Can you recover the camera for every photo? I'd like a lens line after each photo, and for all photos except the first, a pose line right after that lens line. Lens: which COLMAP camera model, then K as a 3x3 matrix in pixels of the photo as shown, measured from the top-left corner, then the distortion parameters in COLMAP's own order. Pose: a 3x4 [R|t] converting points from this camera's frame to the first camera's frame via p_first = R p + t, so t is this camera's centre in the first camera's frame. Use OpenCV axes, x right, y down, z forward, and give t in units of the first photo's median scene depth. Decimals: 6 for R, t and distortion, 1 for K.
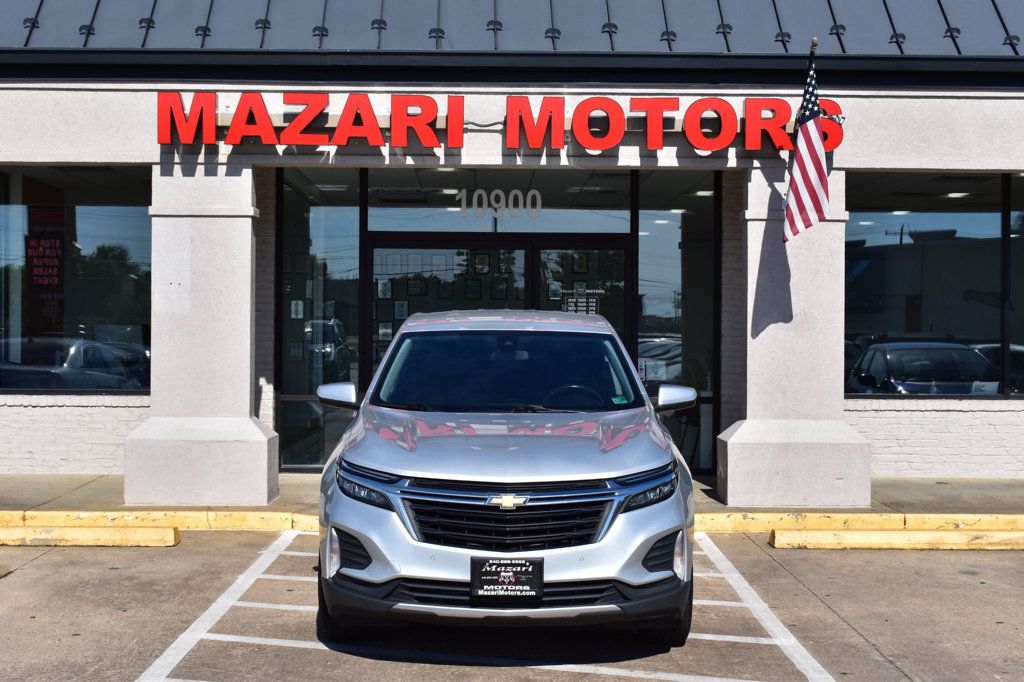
lens RADIAL K [[1510.1, 0, 512.0], [0, 1510.1, 341.0], [0, 0, 1]] dist [-0.019030, -0.060784]
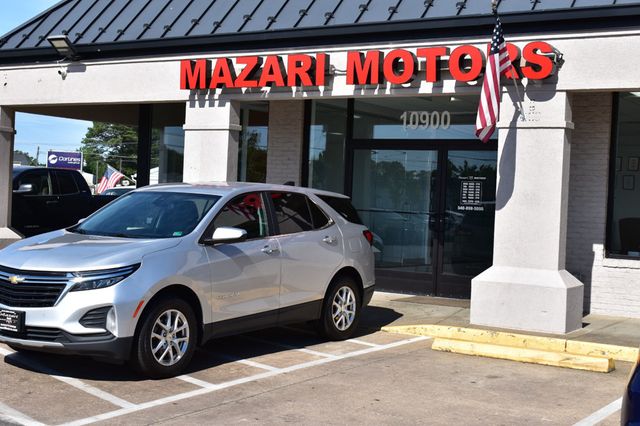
lens RADIAL K [[983.2, 0, 320.0], [0, 983.2, 213.0], [0, 0, 1]] dist [-0.008453, -0.017547]
pose [[0.829391, 0.035409, -0.557545, 0.547869], [-0.039249, 0.999217, 0.005073, 0.003235], [0.557288, 0.017675, 0.830131, 0.123686]]
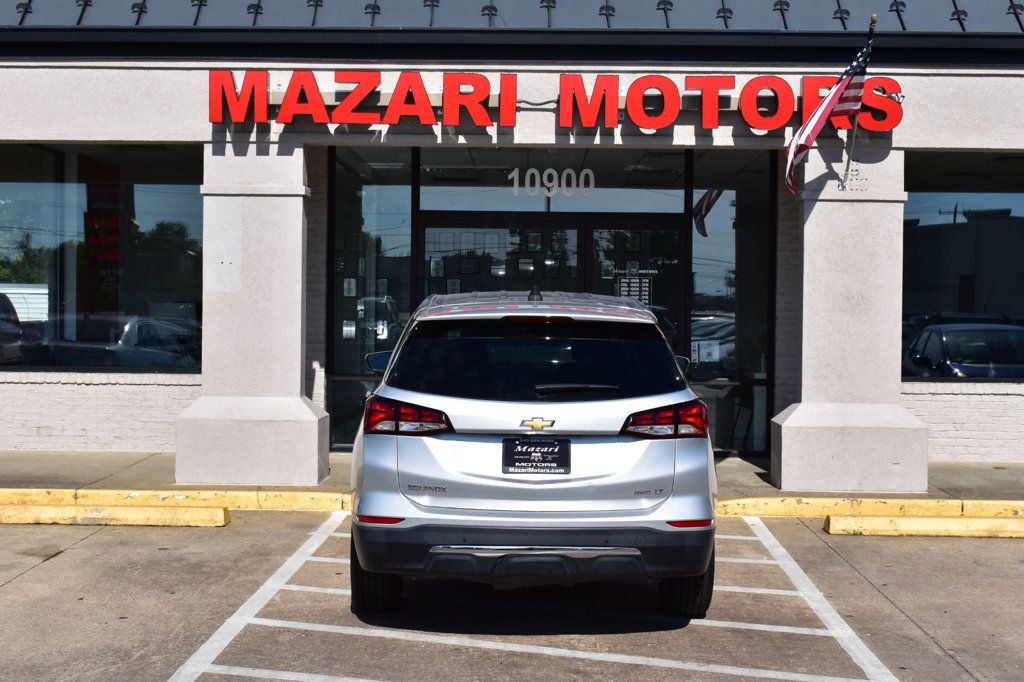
lens RADIAL K [[1494.3, 0, 512.0], [0, 1494.3, 341.0], [0, 0, 1]] dist [-0.021757, -0.040357]
pose [[0.999375, 0.005695, -0.034902, 0.000178], [-0.005147, 0.999862, 0.015779, -0.002853], [0.034987, -0.015590, 0.999266, 0.018846]]
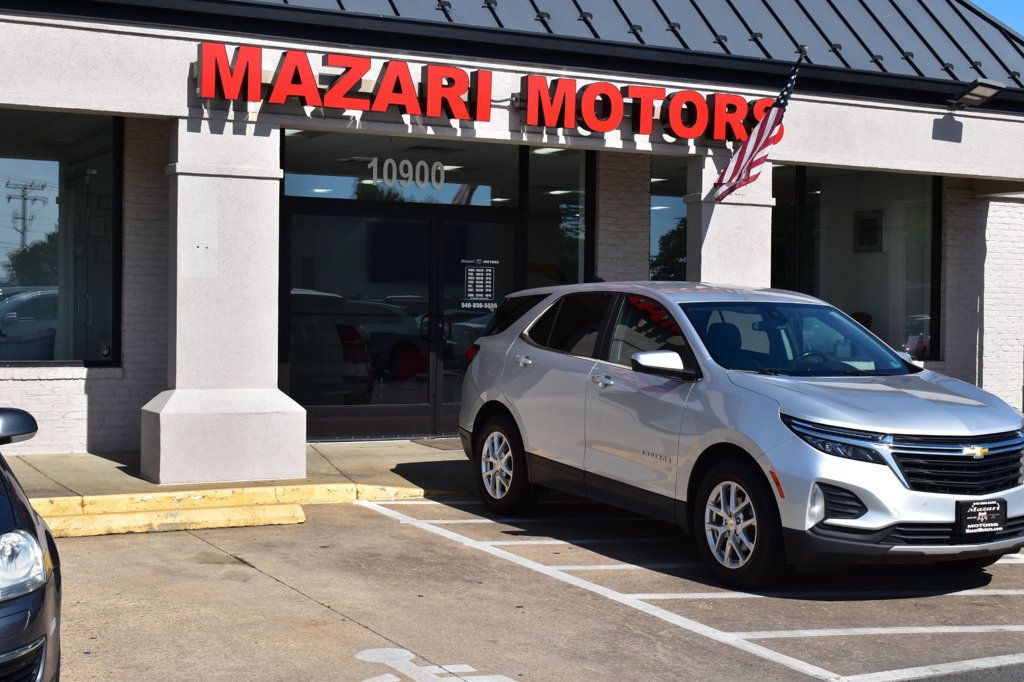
lens RADIAL K [[1494.3, 0, 512.0], [0, 1494.3, 341.0], [0, 0, 1]] dist [-0.021757, -0.040357]
pose [[0.886110, -0.004824, 0.463449, -0.484197], [-0.005940, 0.999746, 0.021763, -0.000948], [-0.463436, -0.022037, 0.885856, 0.086584]]
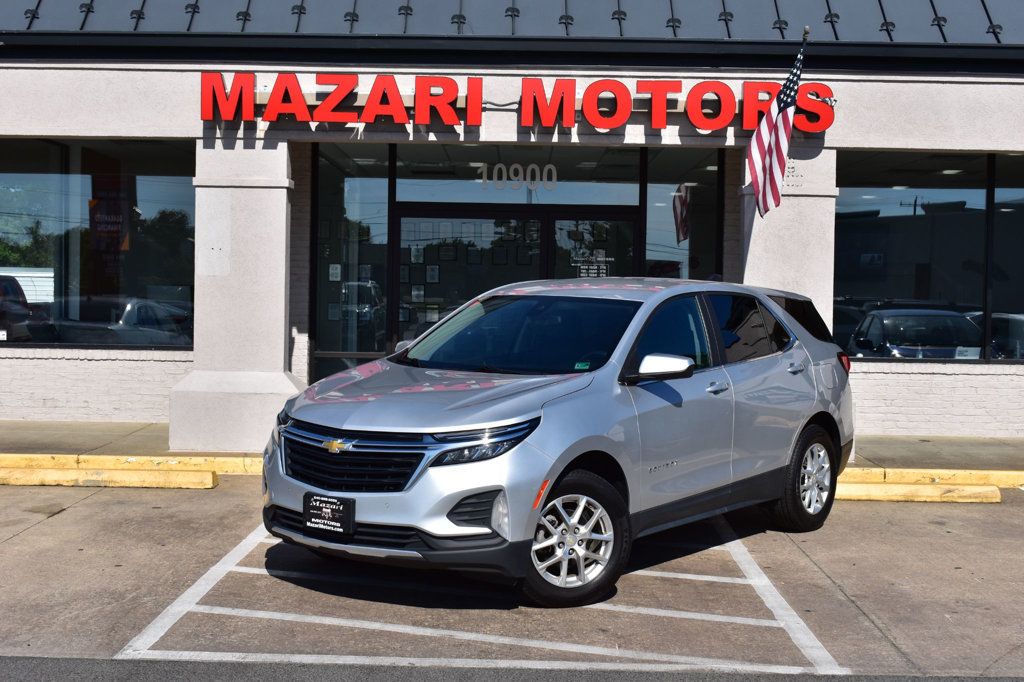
lens RADIAL K [[1424.2, 0, 512.0], [0, 1424.2, 341.0], [0, 0, 1]] dist [-0.042935, -0.007304]
pose [[0.999625, 0.011236, -0.024980, 0.016595], [-0.010561, 0.999580, 0.027005, -0.001389], [0.025273, -0.026731, 0.999323, -0.022719]]
